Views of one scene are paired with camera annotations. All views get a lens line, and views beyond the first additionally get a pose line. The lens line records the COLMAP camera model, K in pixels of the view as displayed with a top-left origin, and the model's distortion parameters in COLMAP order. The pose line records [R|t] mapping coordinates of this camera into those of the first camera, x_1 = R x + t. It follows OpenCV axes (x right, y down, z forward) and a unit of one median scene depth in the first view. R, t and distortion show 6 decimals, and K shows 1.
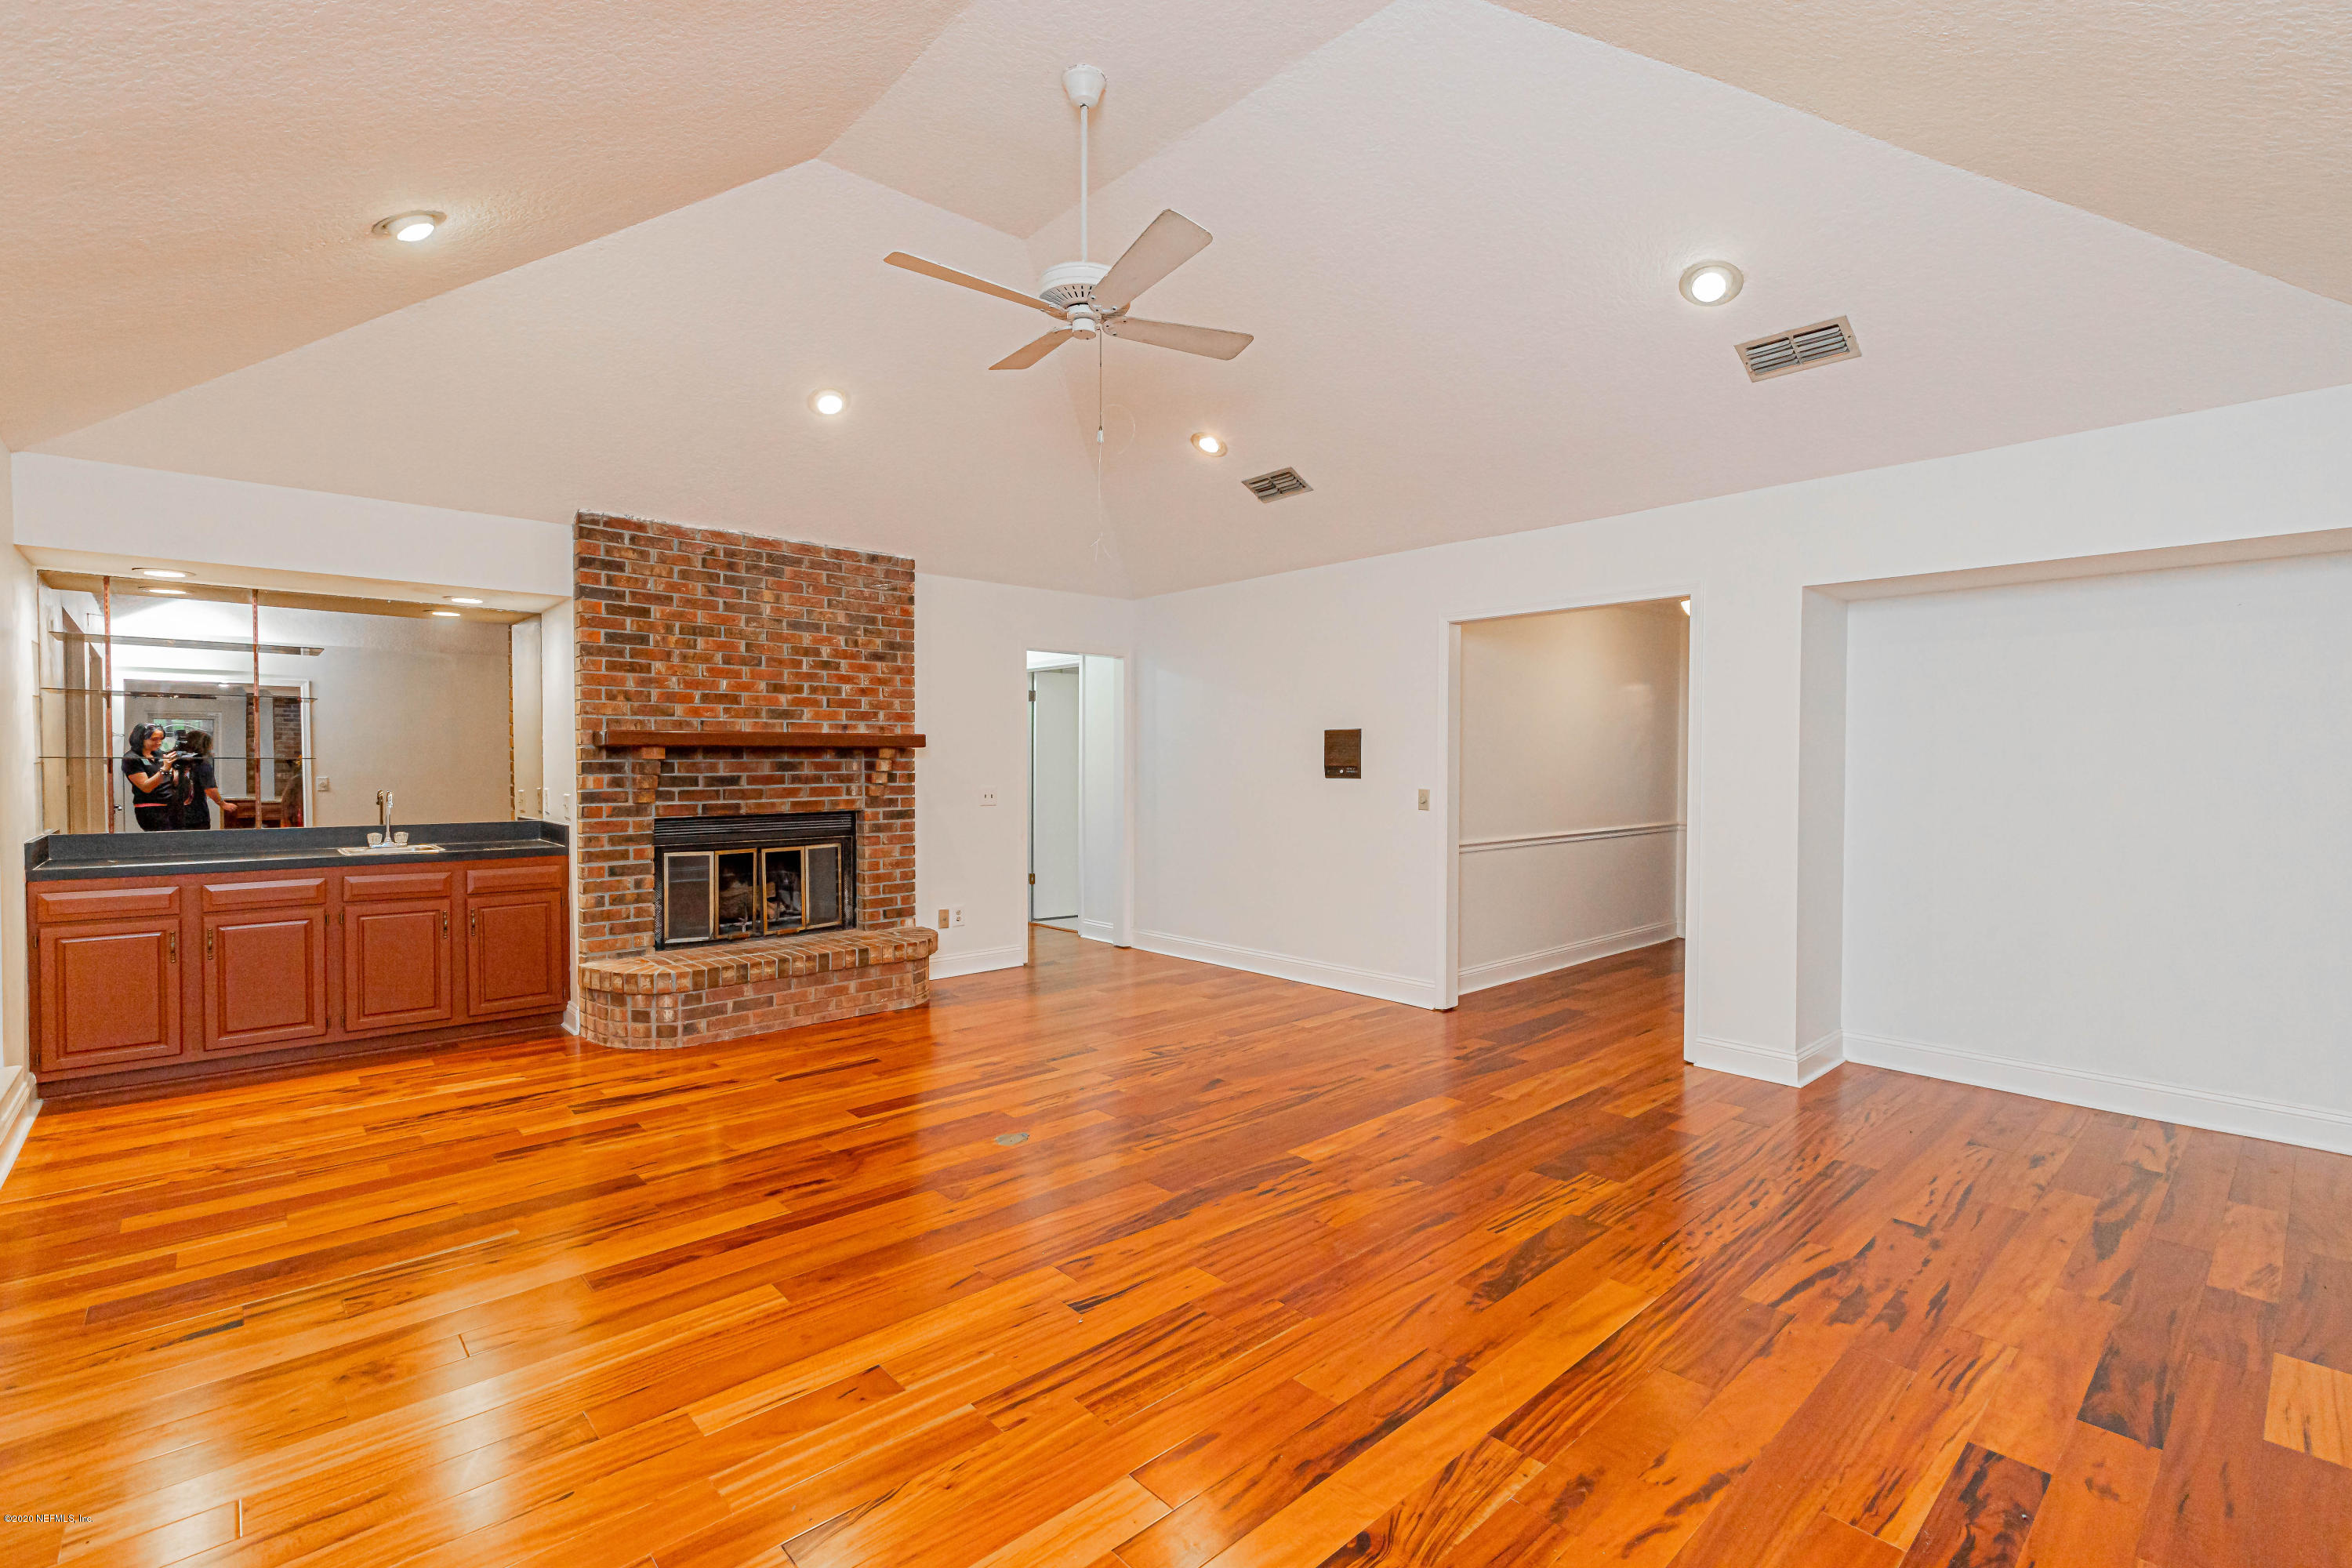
lens RADIAL K [[1050.0, 0, 1172.8], [0, 1050.0, 785.1], [0, 0, 1]] dist [0.009505, -0.001112]
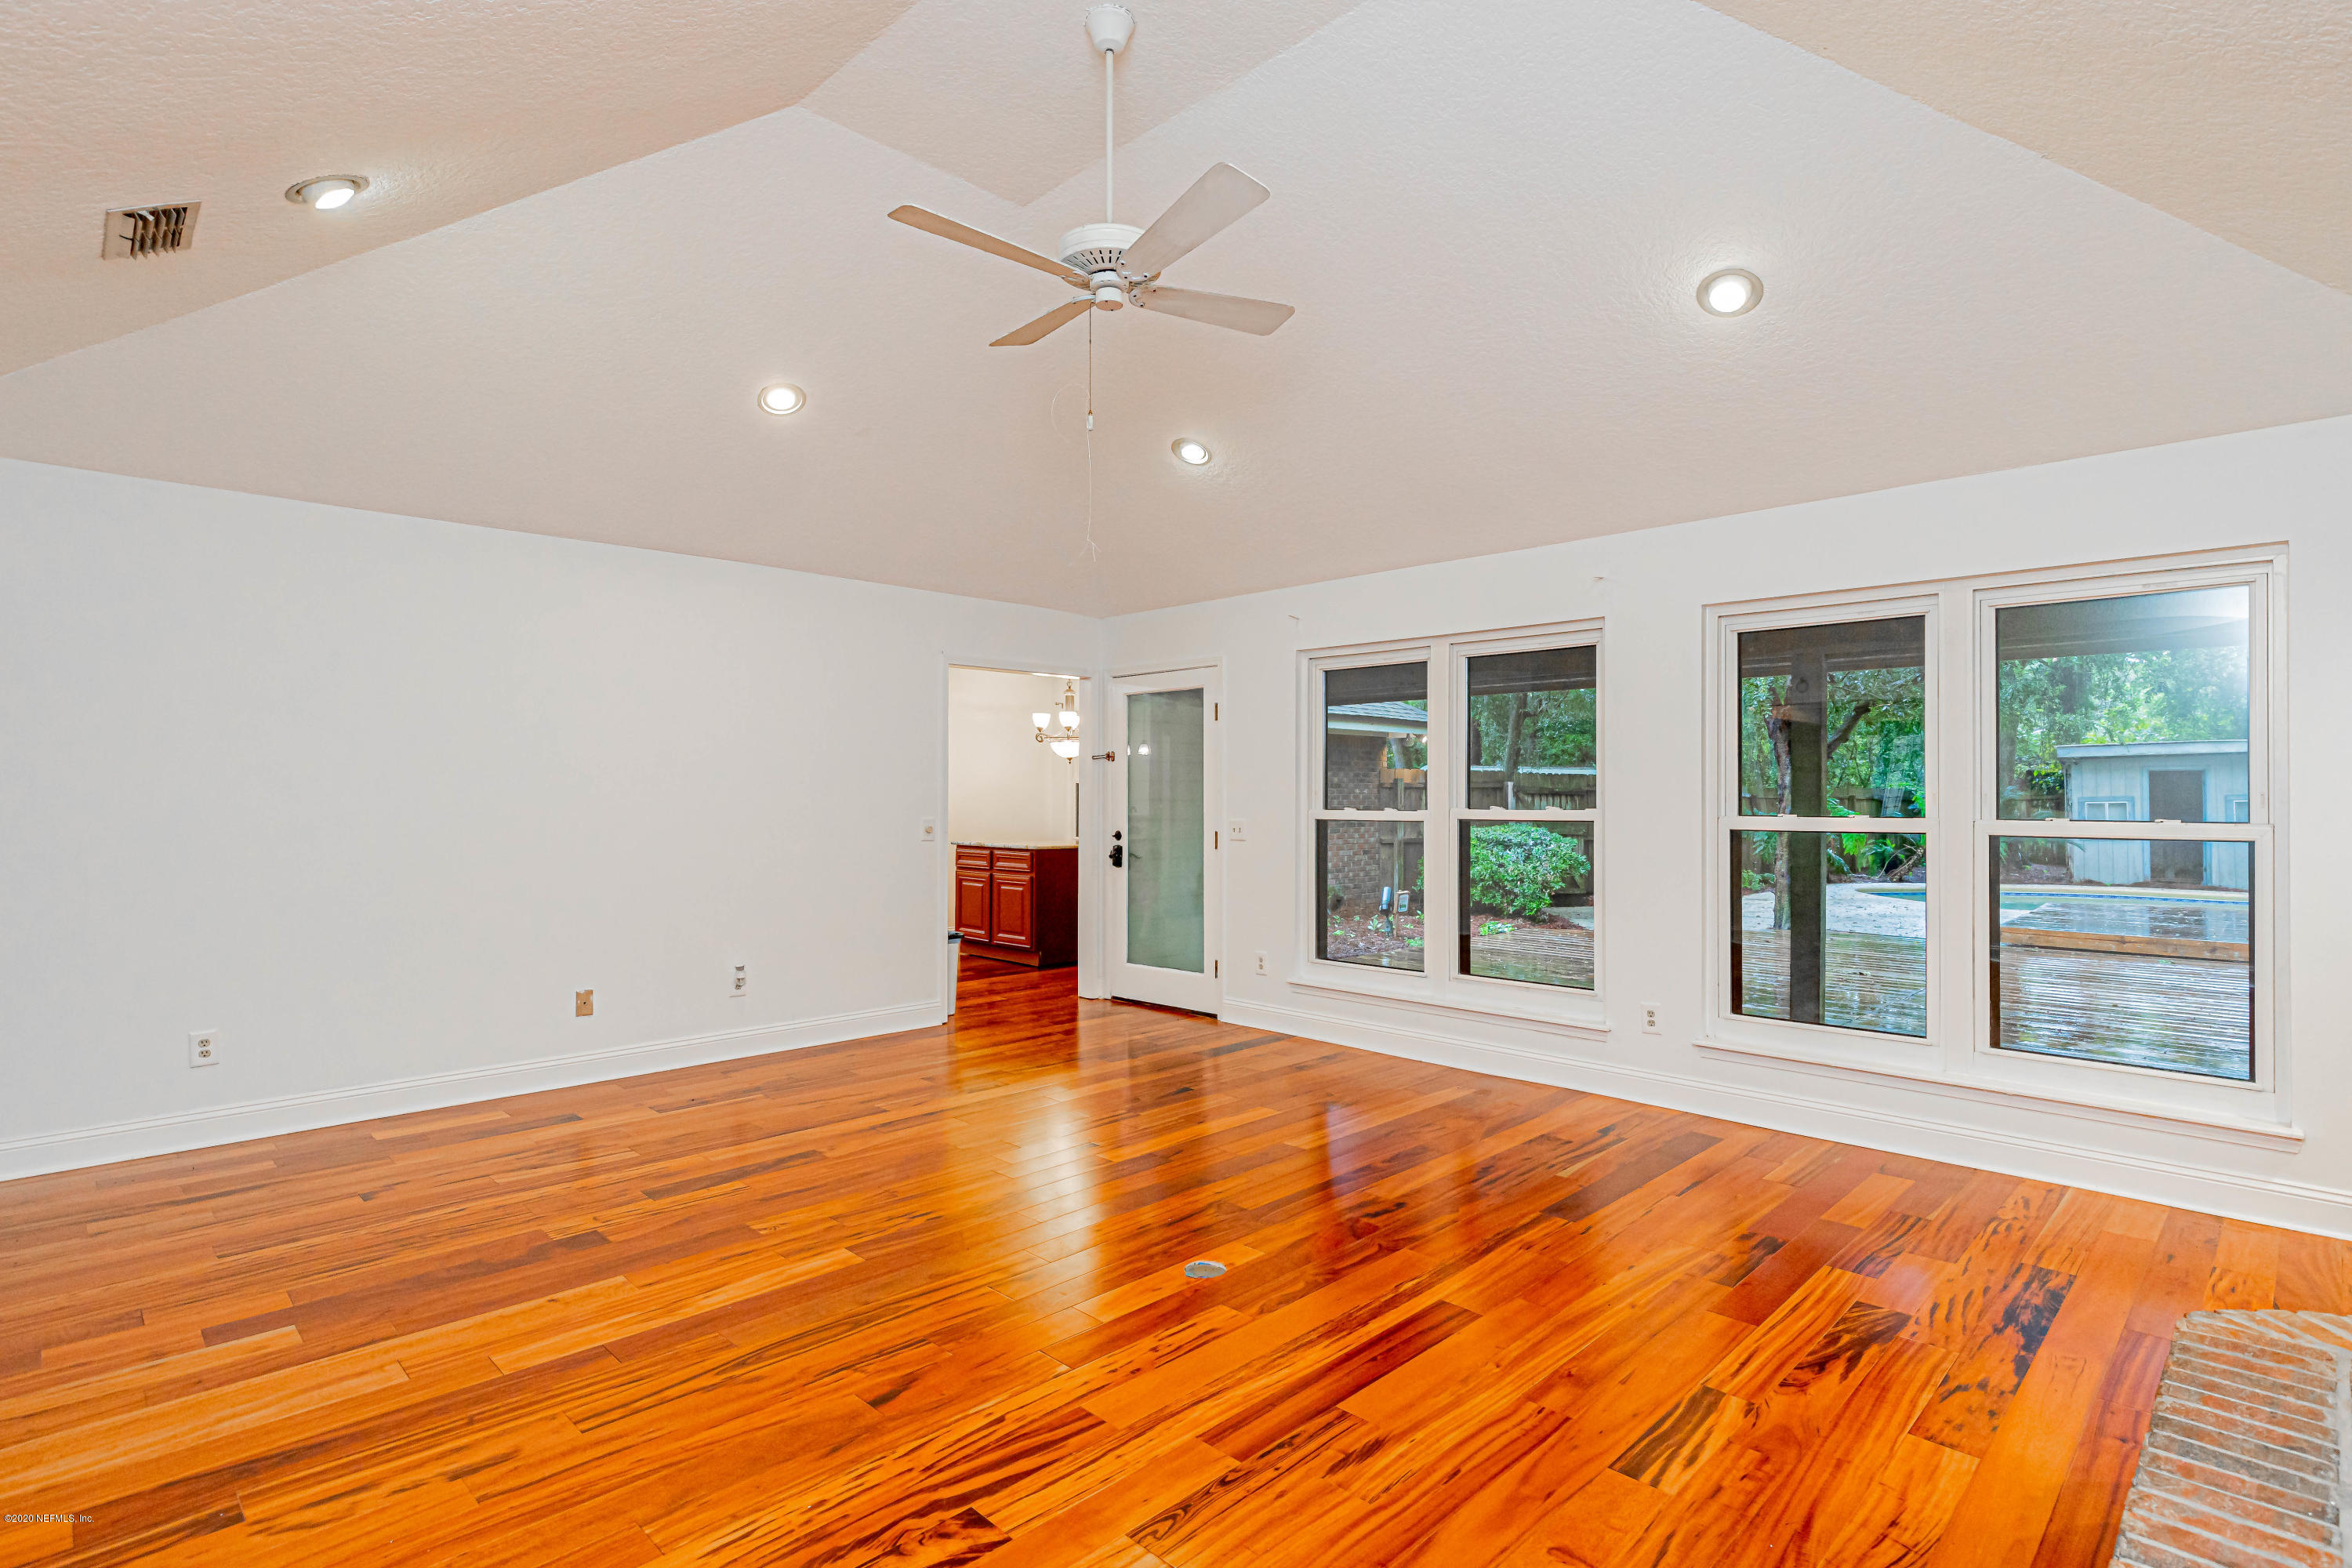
lens RADIAL K [[1138.0, 0, 1176.0], [0, 1138.0, 784.0], [0, 0, 1]] dist [-0.000308, 0.000139]
pose [[-0.998824, -0.002680, -0.048403, -0.063856], [-0.003484, 0.999857, 0.016534, -0.029129], [0.048352, 0.016683, -0.998691, 1.319297]]
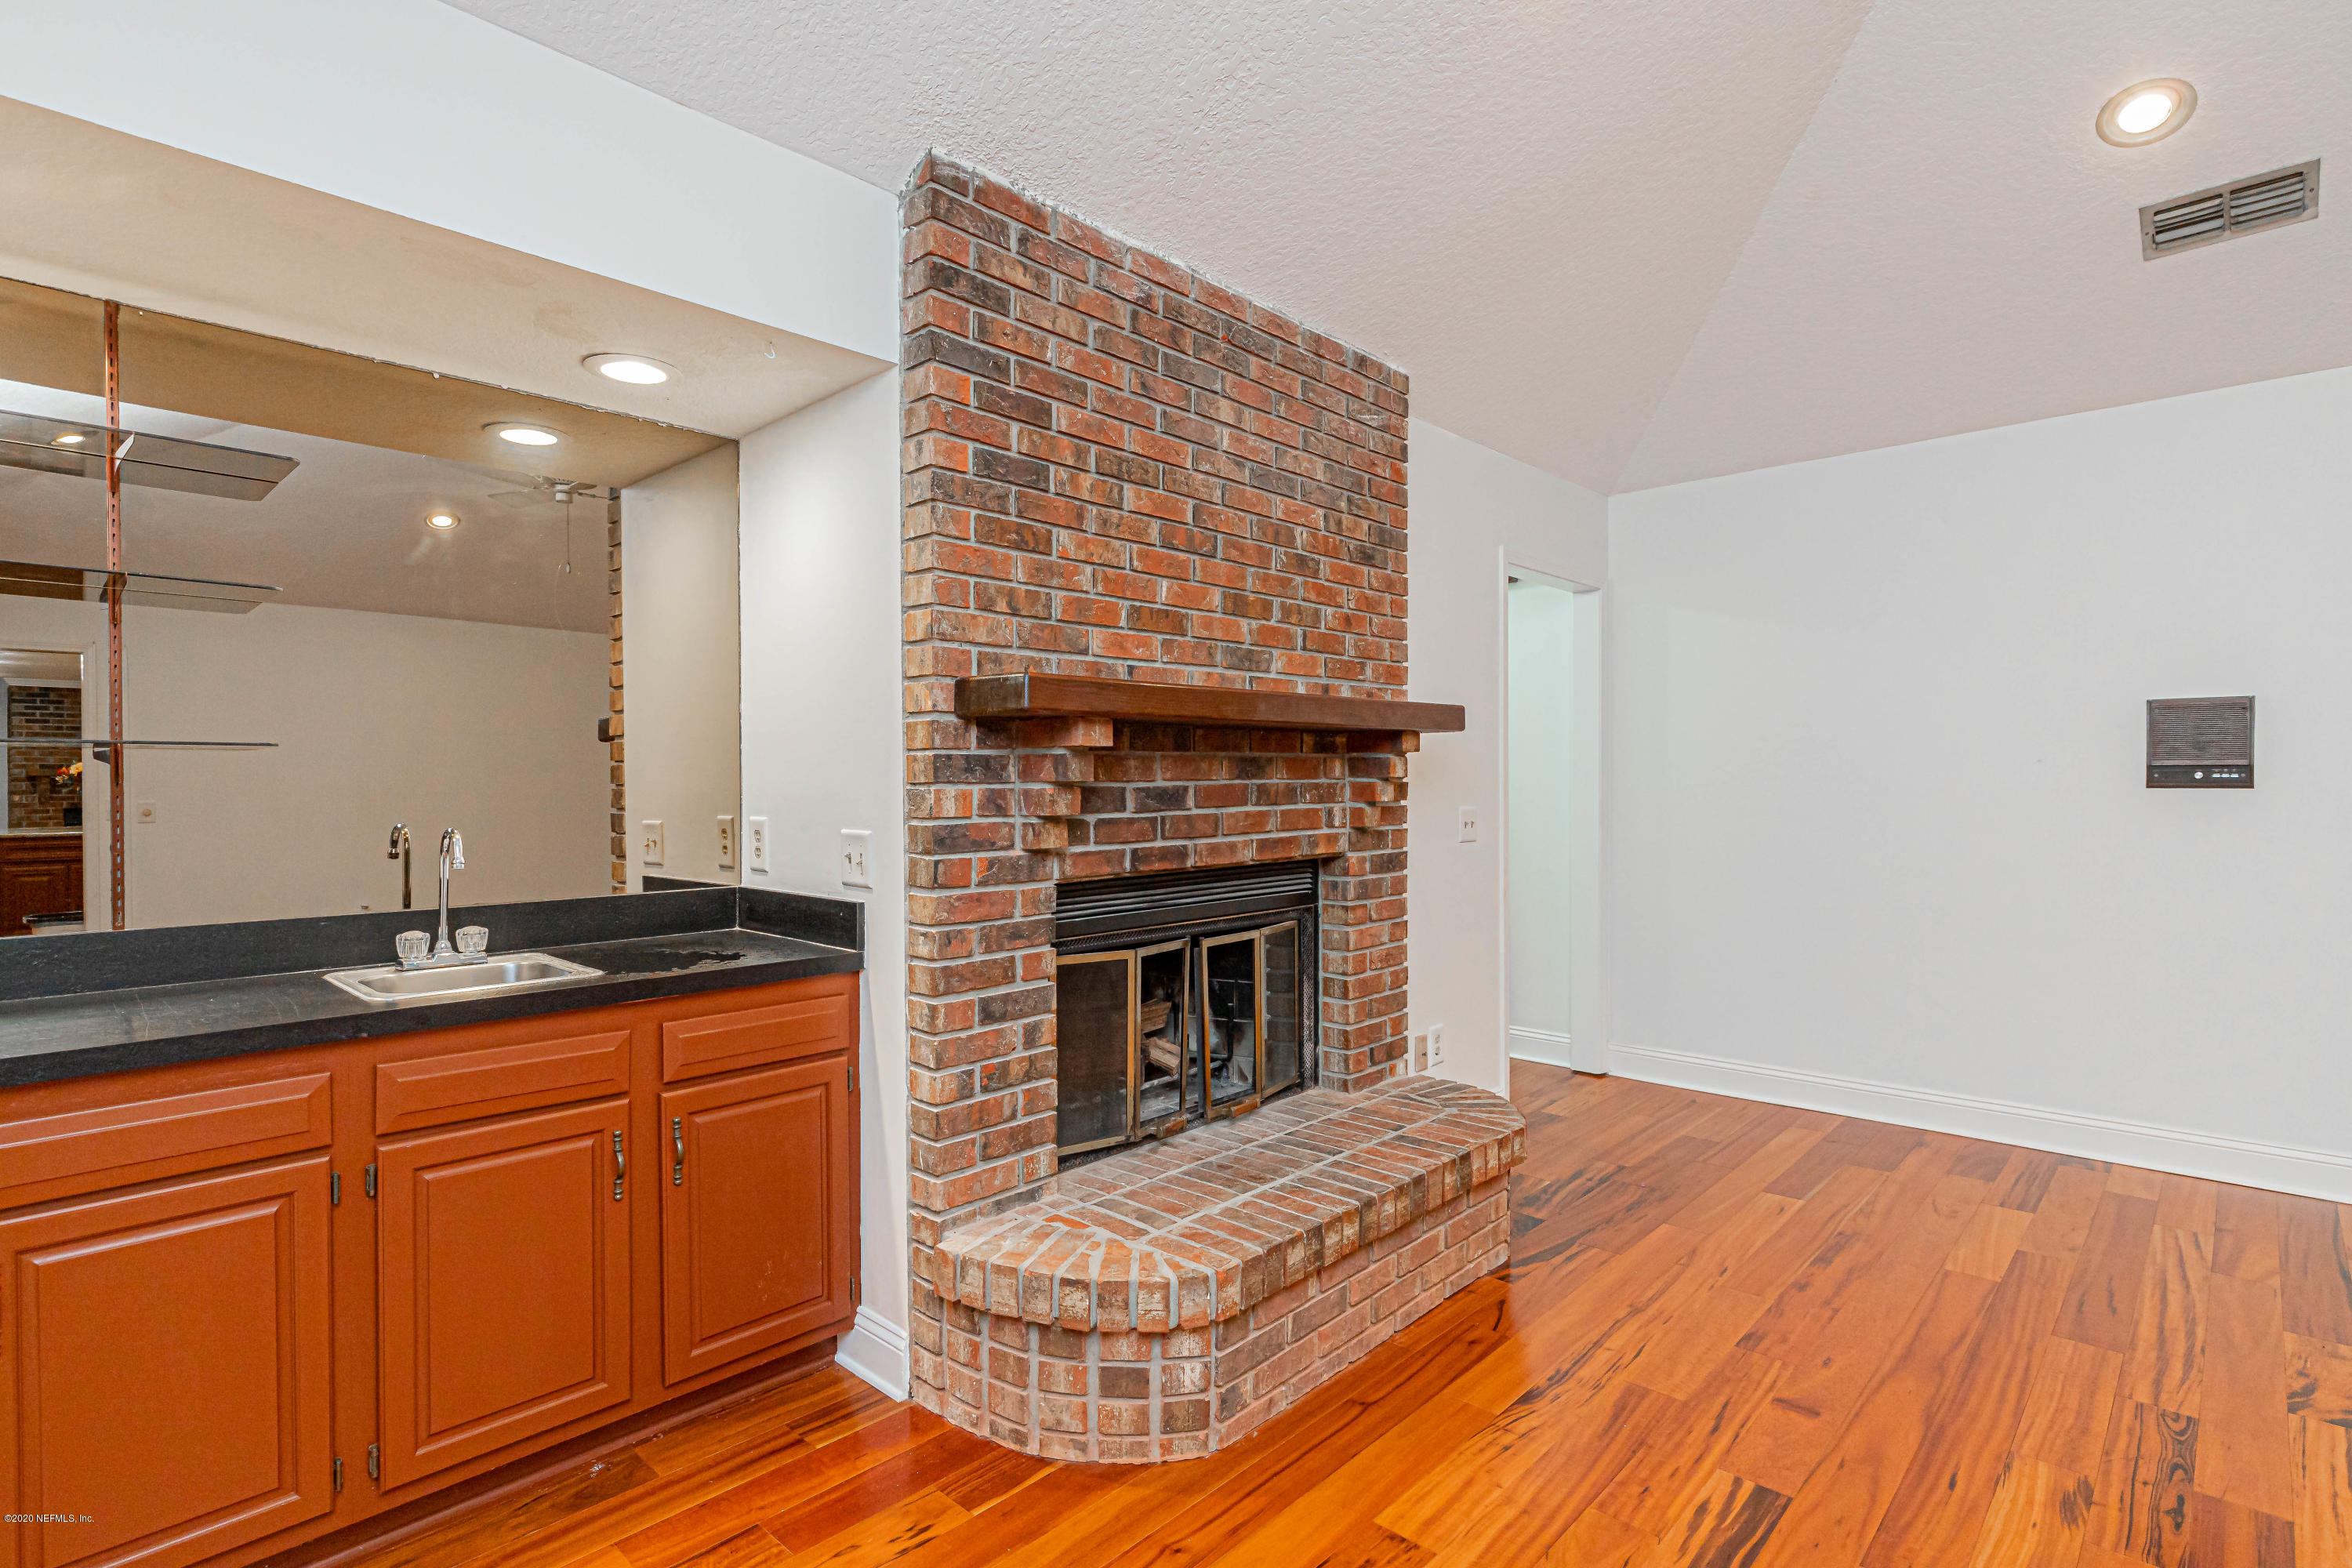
lens RADIAL K [[1147.4, 0, 1169.0], [0, 1147.4, 792.3], [0, 0, 1]] dist [0.000799, 0.000706]
pose [[0.996867, -0.005265, 0.078921, -0.490494], [0.006149, 0.999921, -0.010968, -0.001375], [-0.078857, 0.011419, 0.996821, 0.524523]]
